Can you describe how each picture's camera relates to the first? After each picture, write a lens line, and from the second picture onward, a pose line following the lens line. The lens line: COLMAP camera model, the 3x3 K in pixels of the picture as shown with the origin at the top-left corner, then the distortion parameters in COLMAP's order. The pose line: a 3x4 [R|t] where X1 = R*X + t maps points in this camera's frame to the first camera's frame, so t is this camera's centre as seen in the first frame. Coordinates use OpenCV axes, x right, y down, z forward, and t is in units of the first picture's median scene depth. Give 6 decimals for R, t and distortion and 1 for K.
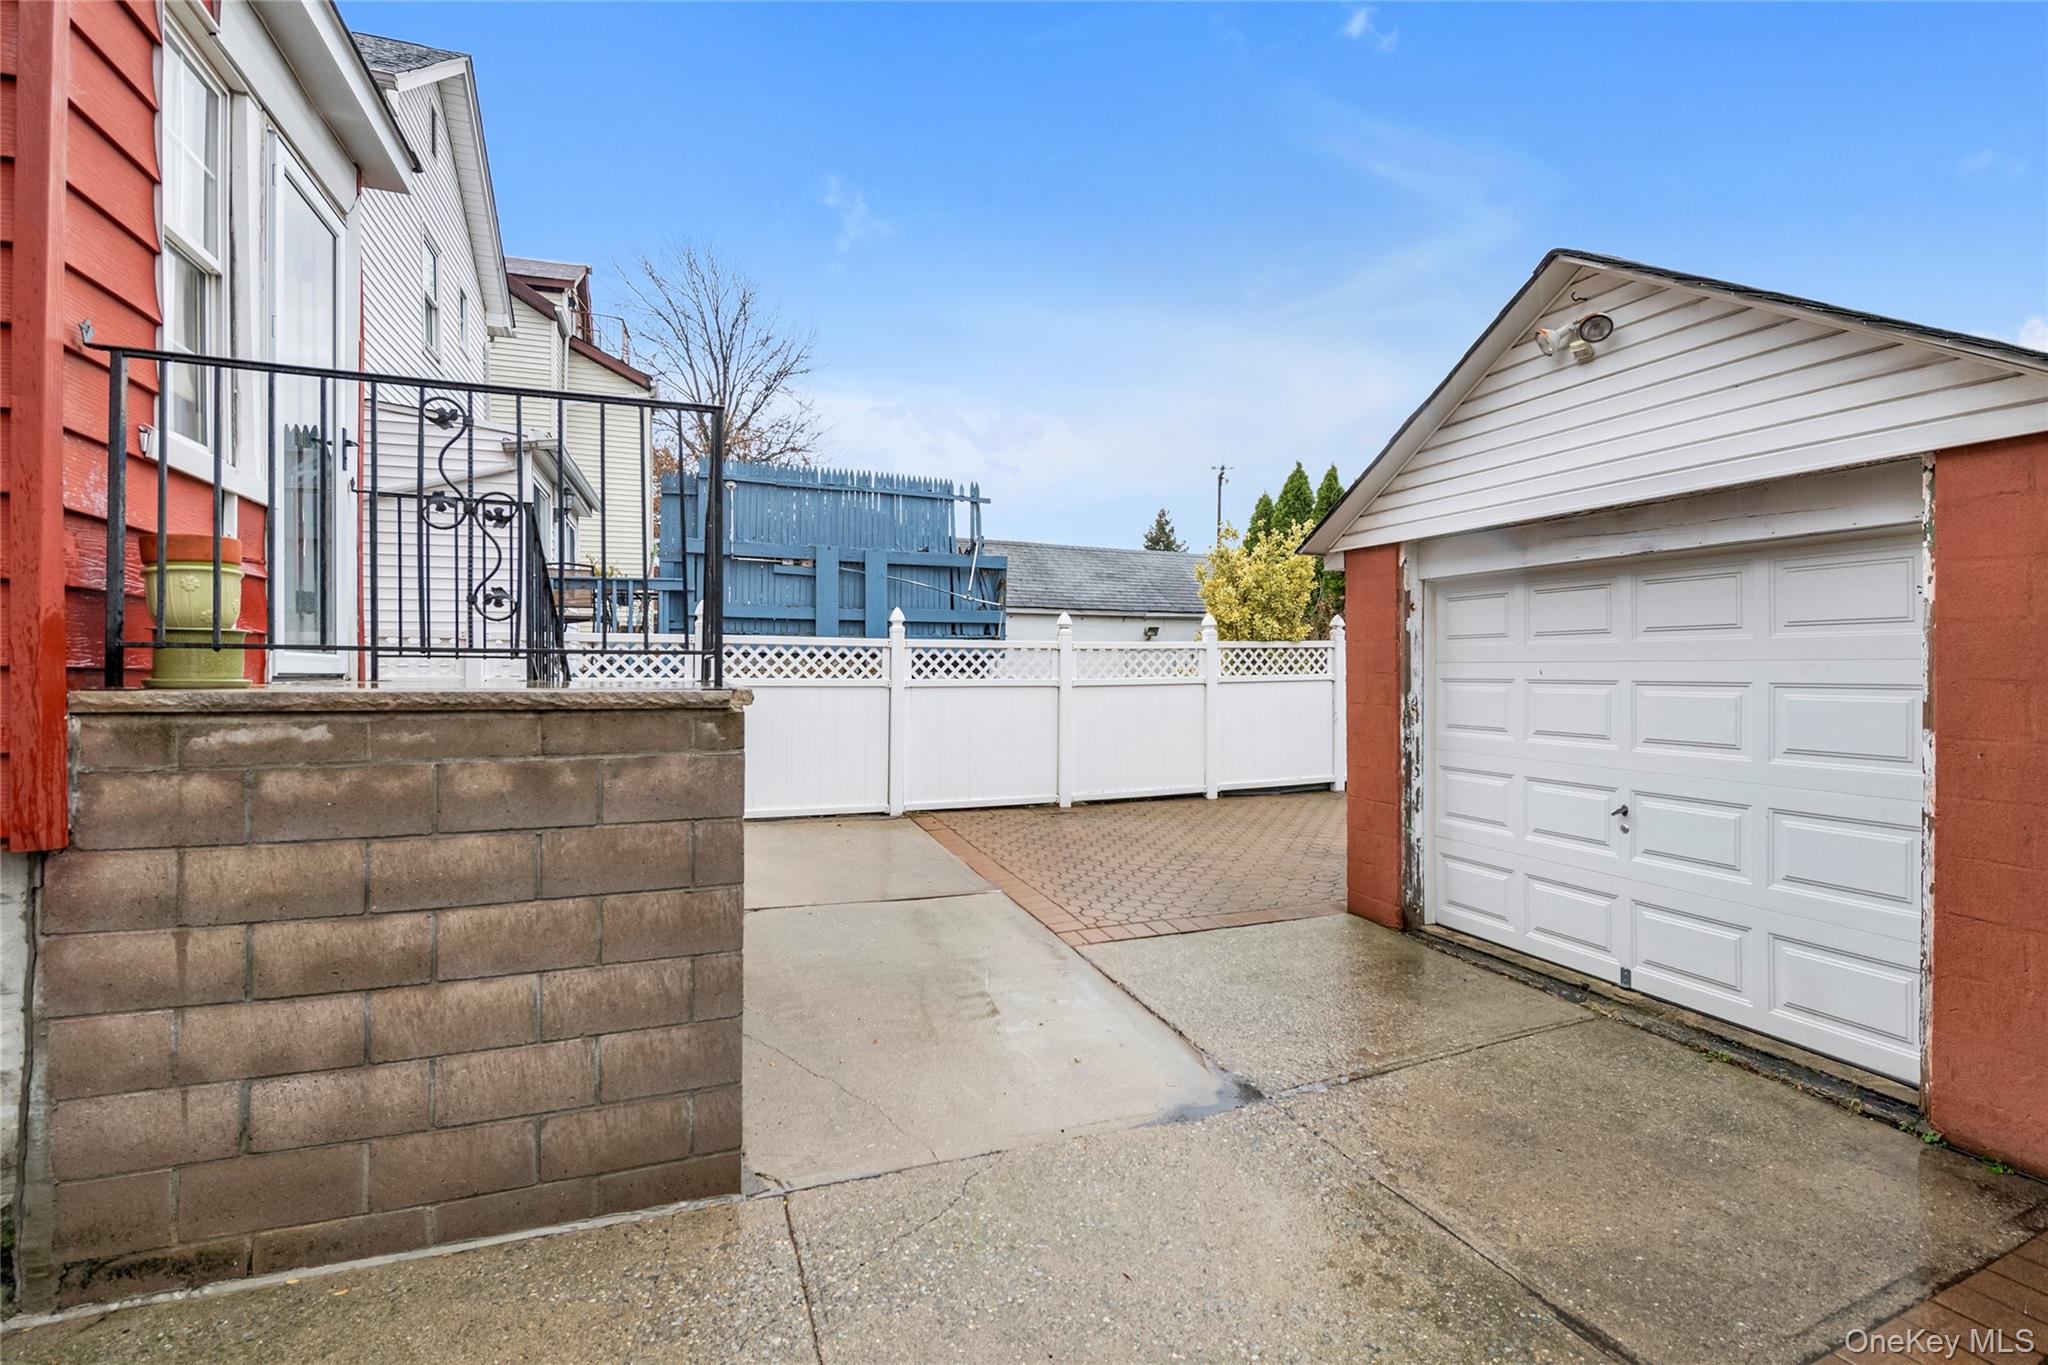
lens RADIAL K [[912.9, 0, 1023.2], [0, 912.9, 670.1], [0, 0, 1]] dist [-0.000922, -0.000104]
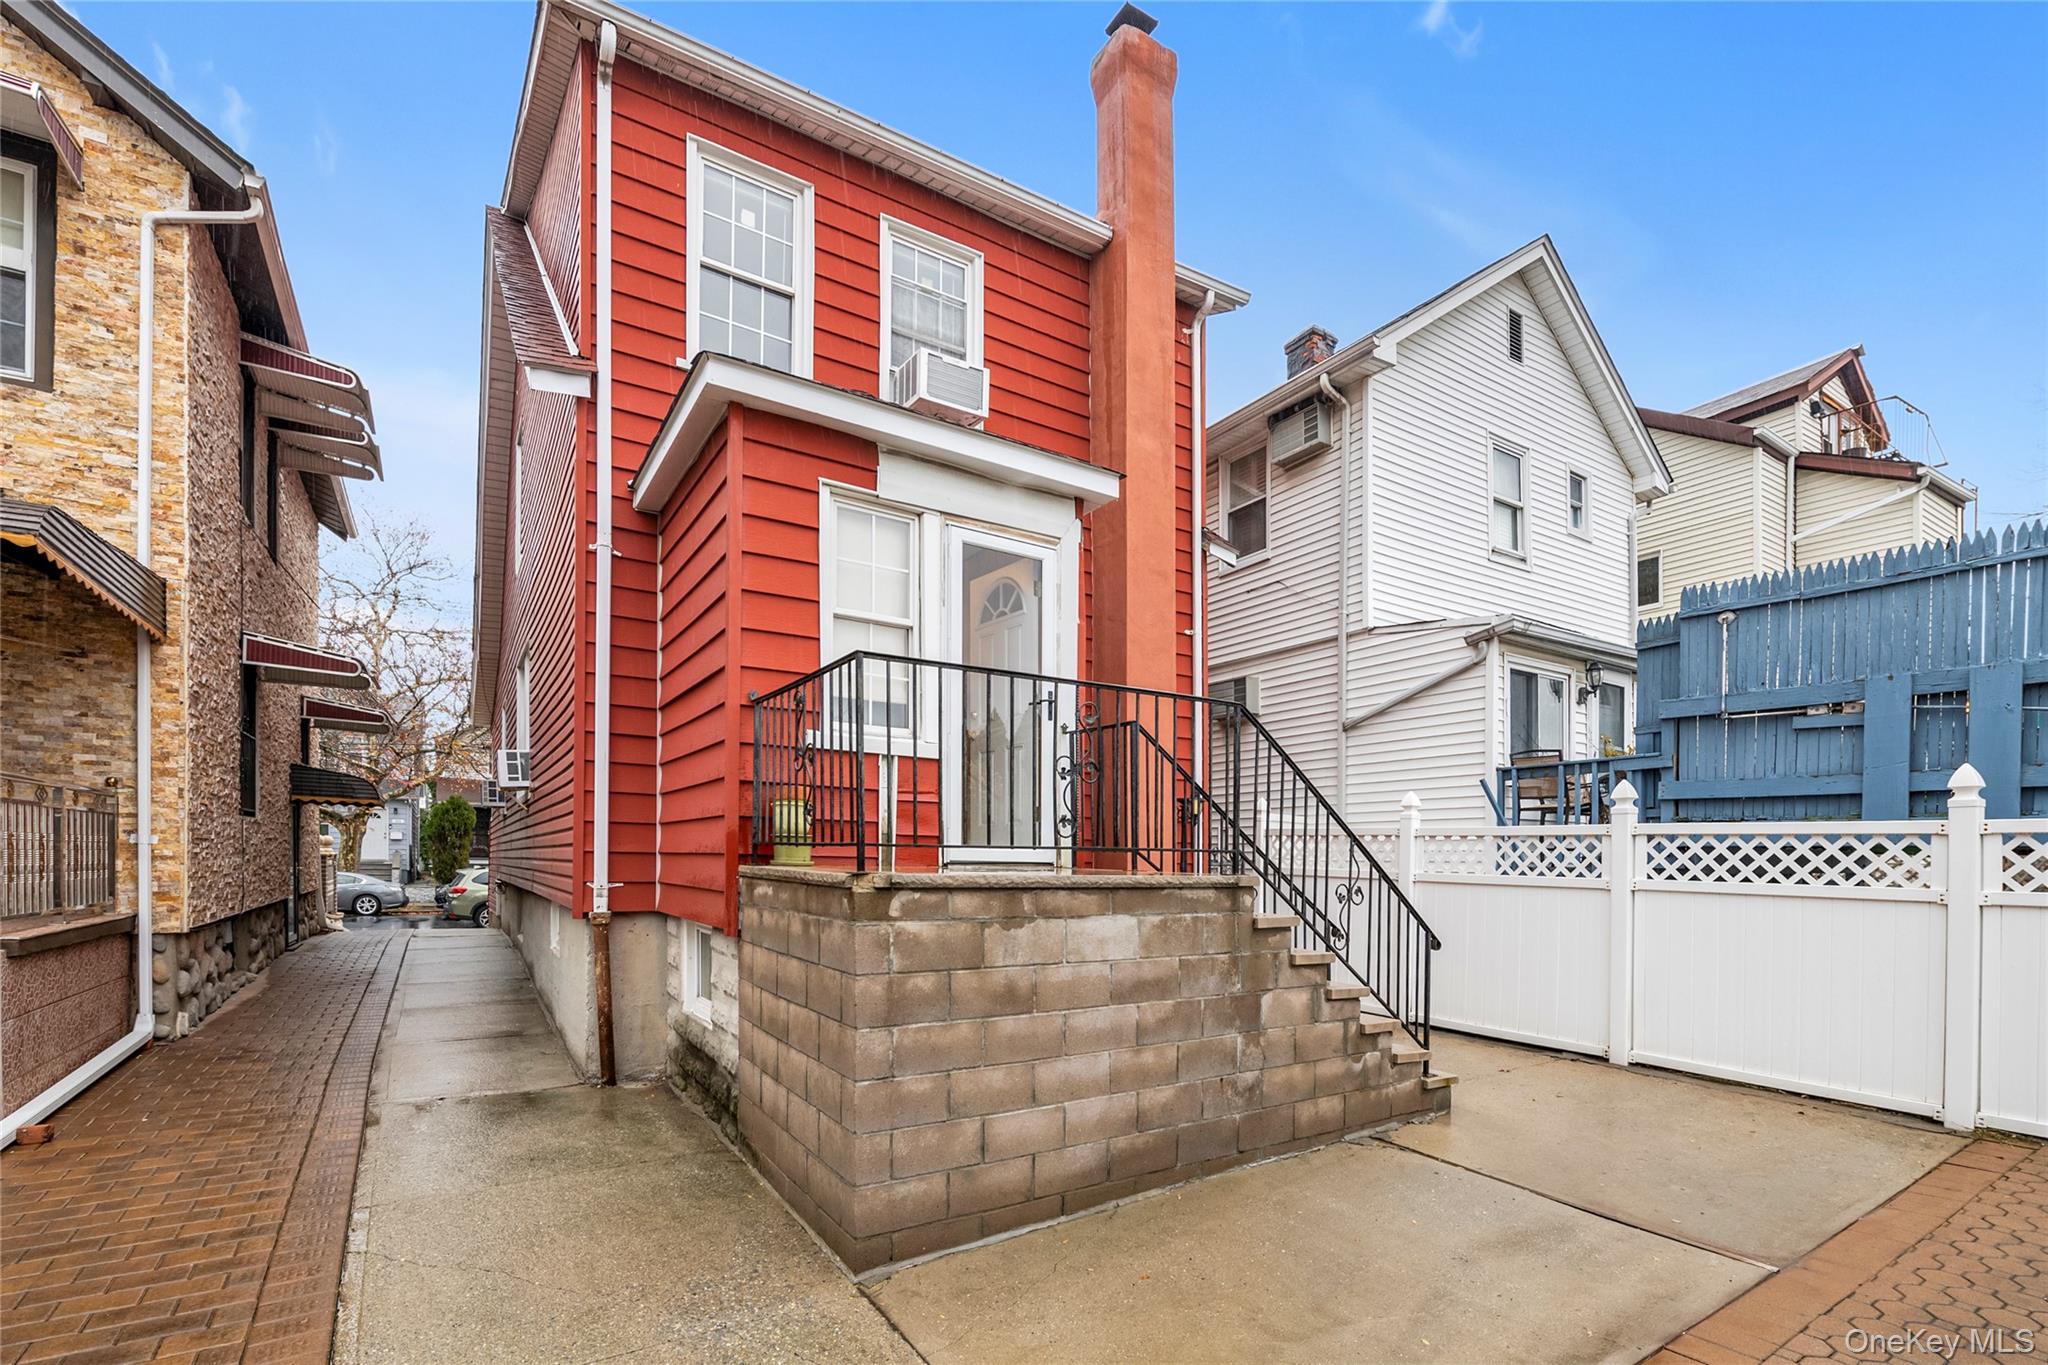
lens RADIAL K [[928.7, 0, 1025.5], [0, 928.7, 858.4], [0, 0, 1]] dist [0.000099, -0.000838]
pose [[0.209795, 0.005283, -0.977731, 0.306633], [-0.019747, 0.999804, 0.001165, 0.000905], [0.977546, 0.019062, 0.209858, 0.310746]]
